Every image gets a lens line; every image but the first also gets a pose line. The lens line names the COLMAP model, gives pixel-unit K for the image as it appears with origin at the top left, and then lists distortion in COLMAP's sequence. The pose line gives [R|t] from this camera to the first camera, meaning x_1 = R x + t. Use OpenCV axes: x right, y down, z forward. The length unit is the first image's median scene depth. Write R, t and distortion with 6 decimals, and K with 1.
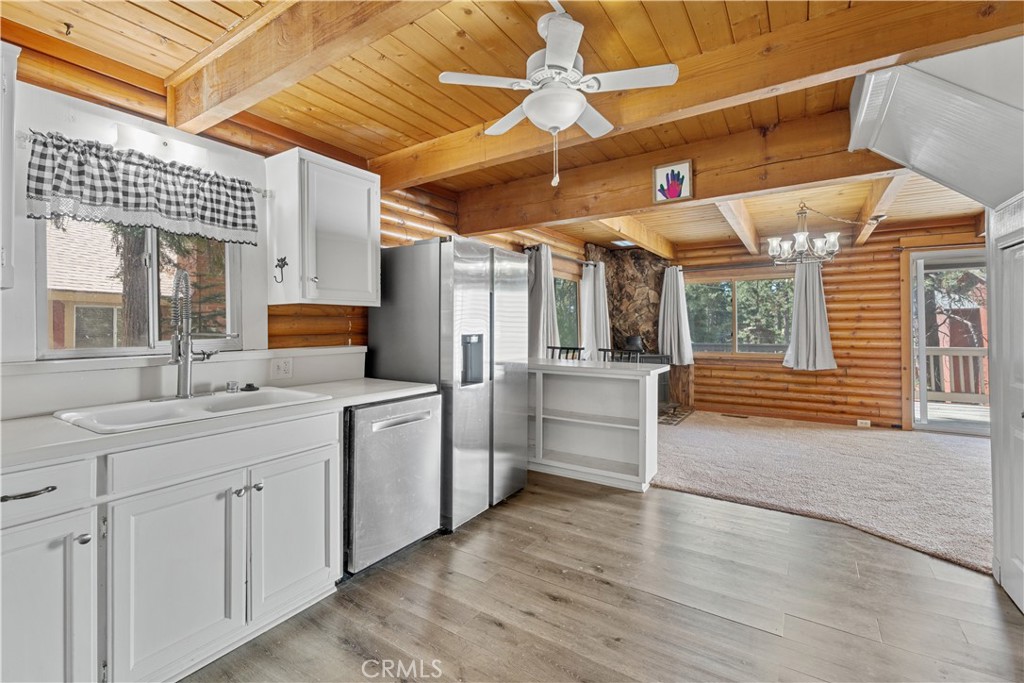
lens RADIAL K [[462.3, 0, 500.1], [0, 462.3, 323.8], [0, 0, 1]] dist [0.001034, 0.000047]
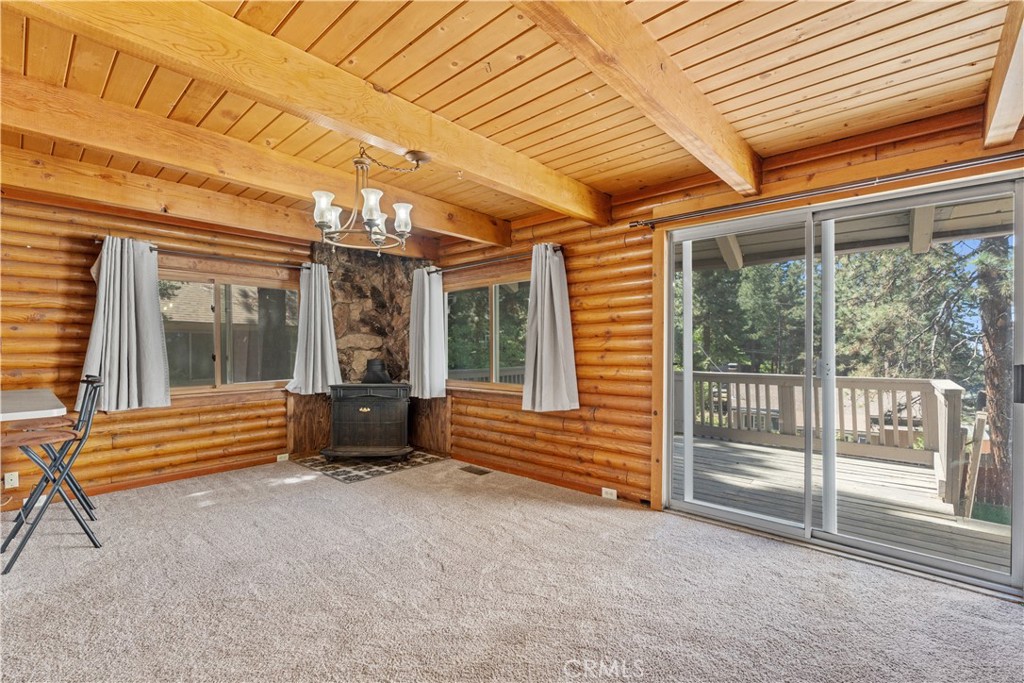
lens RADIAL K [[457.8, 0, 503.4], [0, 457.8, 344.7], [0, 0, 1]] dist [0.004077, -0.003575]
pose [[0.987222, -0.002192, -0.159336, 1.467506], [0.002697, 0.999992, 0.002948, 0.001048], [0.159328, -0.003340, 0.987220, 0.657158]]
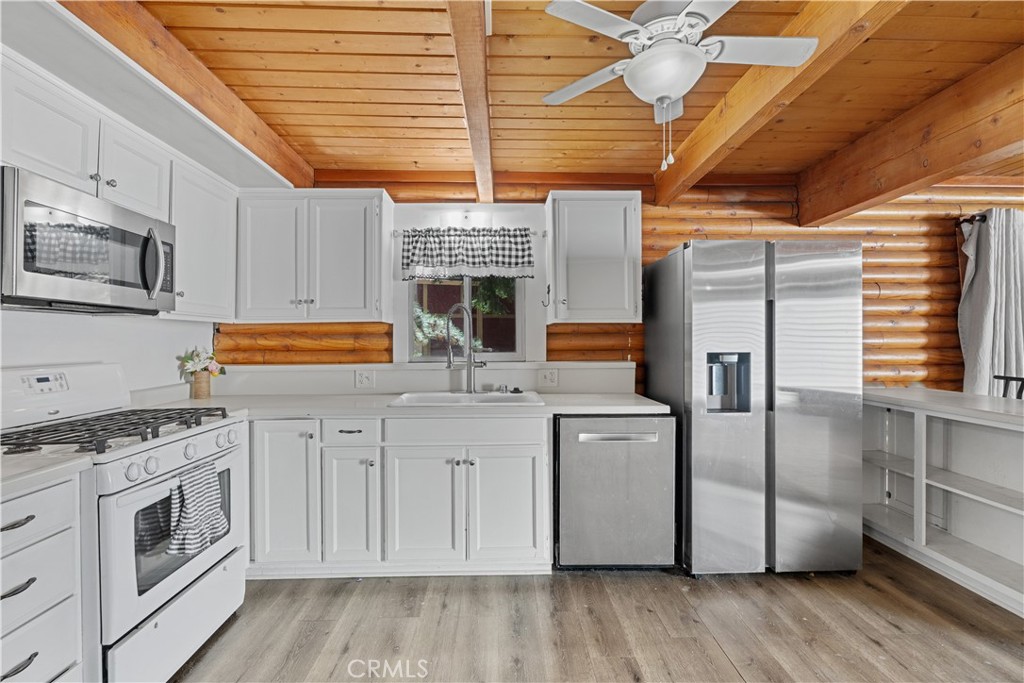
lens RADIAL K [[459.2, 0, 505.3], [0, 459.2, 344.5], [0, 0, 1]] dist [-0.000358, -0.000119]
pose [[0.569640, 0.006245, -0.821871, 0.393370], [0.003770, 0.999941, 0.010211, -0.002080], [0.821886, -0.008916, 0.569582, 0.202592]]
